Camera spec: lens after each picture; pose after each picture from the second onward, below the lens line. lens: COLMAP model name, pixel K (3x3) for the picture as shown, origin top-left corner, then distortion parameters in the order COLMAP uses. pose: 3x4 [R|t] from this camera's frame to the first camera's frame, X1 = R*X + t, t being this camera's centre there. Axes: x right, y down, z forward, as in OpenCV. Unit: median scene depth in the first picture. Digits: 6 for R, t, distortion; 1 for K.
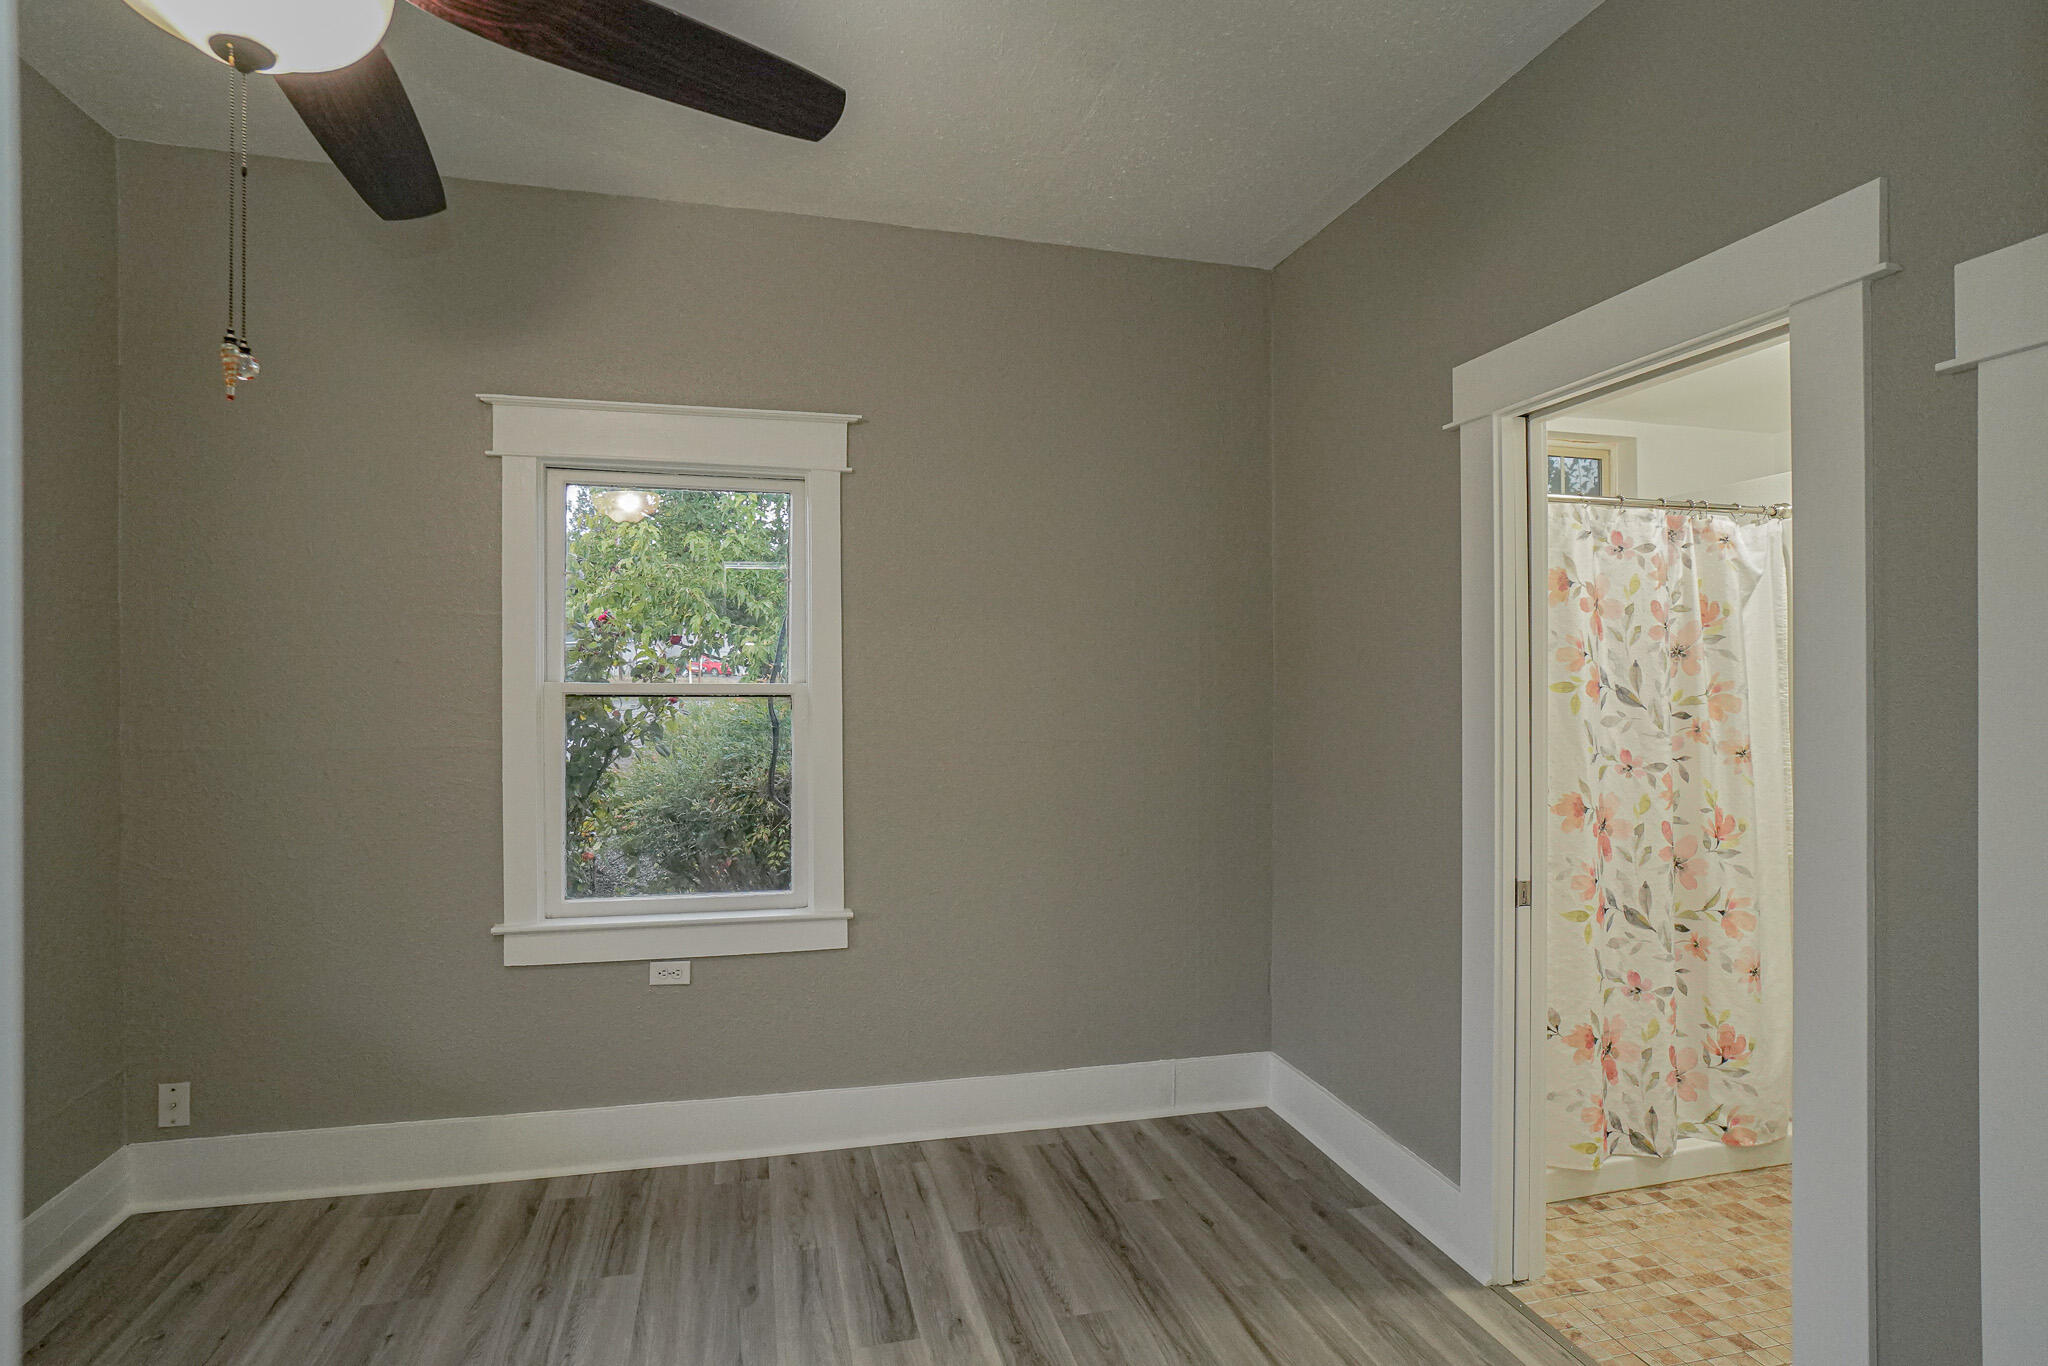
lens RADIAL K [[992.3, 0, 1023.1], [0, 992.3, 684.2], [0, 0, 1]] dist [-0.015871, 0.000368]
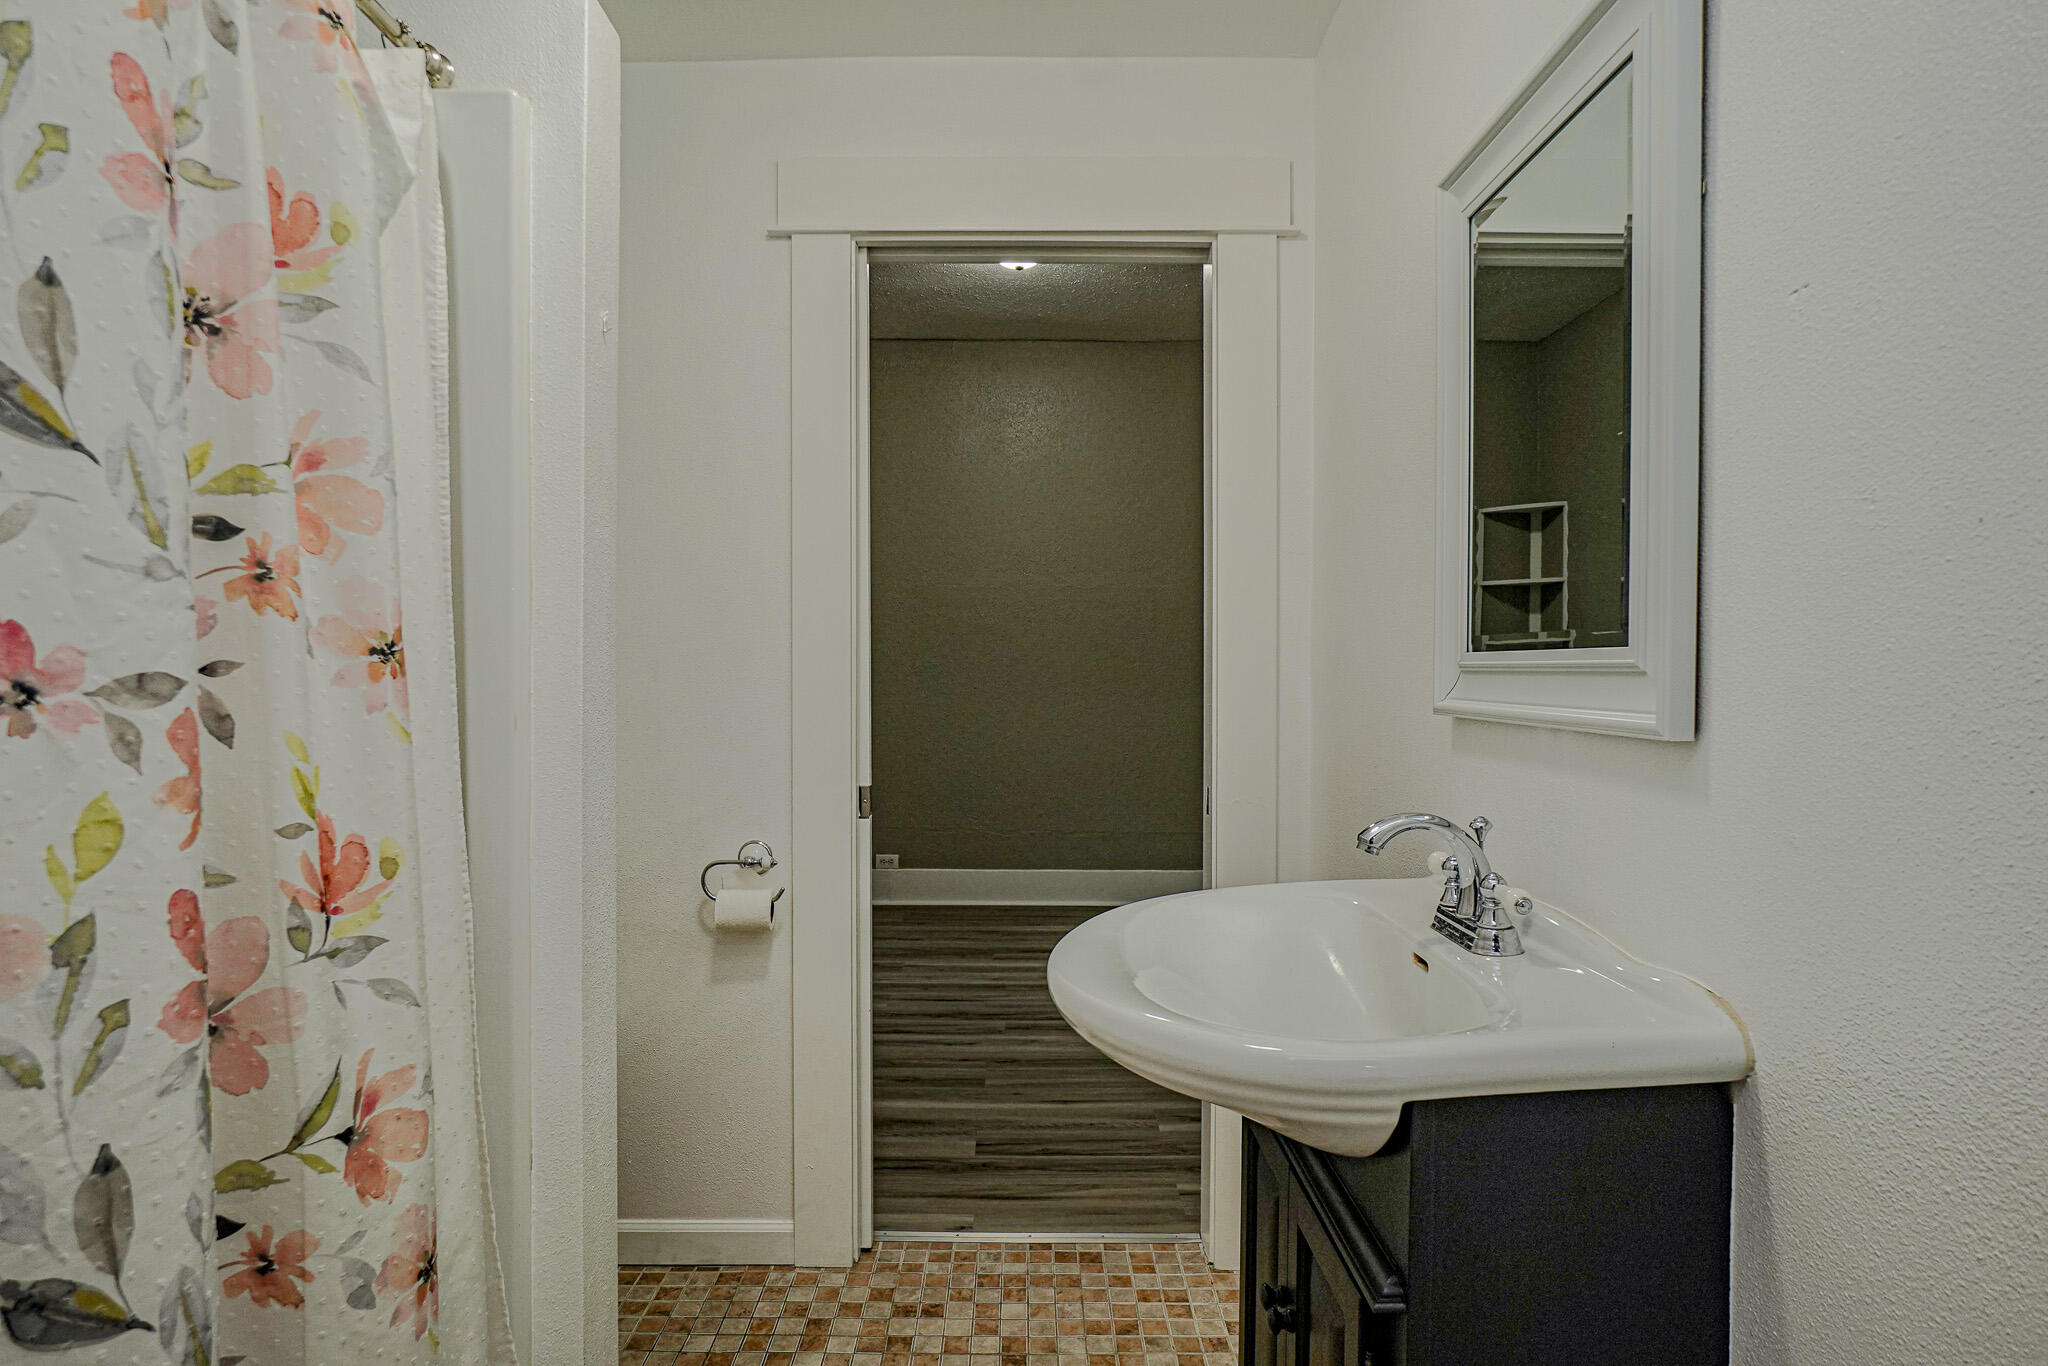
lens RADIAL K [[1128.1, 0, 1027.6], [0, 1128.1, 686.0], [0, 0, 1]] dist [-0.003145, 0.000734]
pose [[0.243143, -0.009330, 0.969945, 0.401763], [-0.002721, 0.999943, 0.010301, 0.077727], [-0.969987, -0.005143, 0.243104, 0.685348]]
